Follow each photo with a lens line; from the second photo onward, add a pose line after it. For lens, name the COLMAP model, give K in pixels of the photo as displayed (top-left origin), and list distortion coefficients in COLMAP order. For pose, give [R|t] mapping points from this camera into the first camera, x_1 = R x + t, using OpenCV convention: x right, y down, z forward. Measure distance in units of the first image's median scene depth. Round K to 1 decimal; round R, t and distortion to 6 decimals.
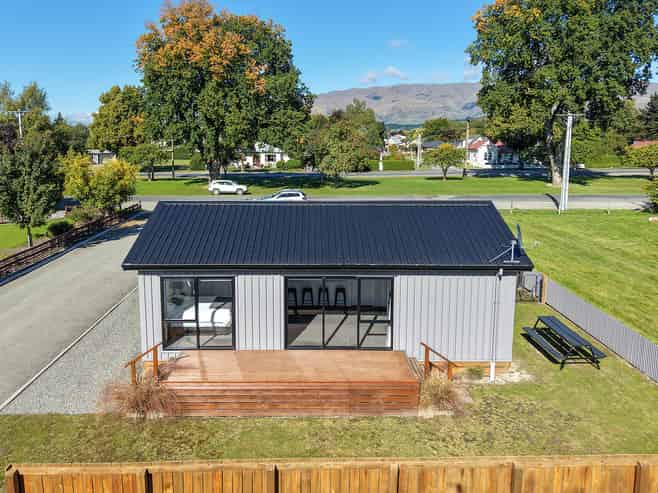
lens RADIAL K [[528.6, 0, 312.5], [0, 528.6, 228.3], [0, 0, 1]] dist [0.005274, -0.002105]
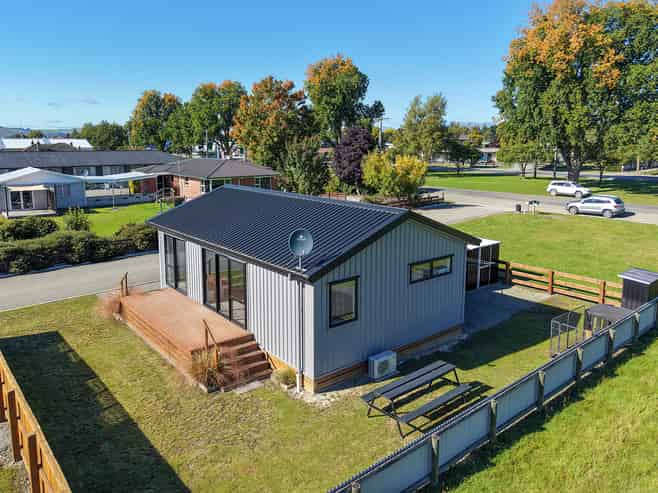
lens RADIAL K [[491.8, 0, 327.2], [0, 491.8, 213.8], [0, 0, 1]] dist [-0.000151, 0.000031]
pose [[0.635772, 0.108829, -0.764166, 0.271006], [-0.120897, 0.991832, 0.040667, -0.018912], [0.762350, 0.066530, 0.643736, 0.121368]]
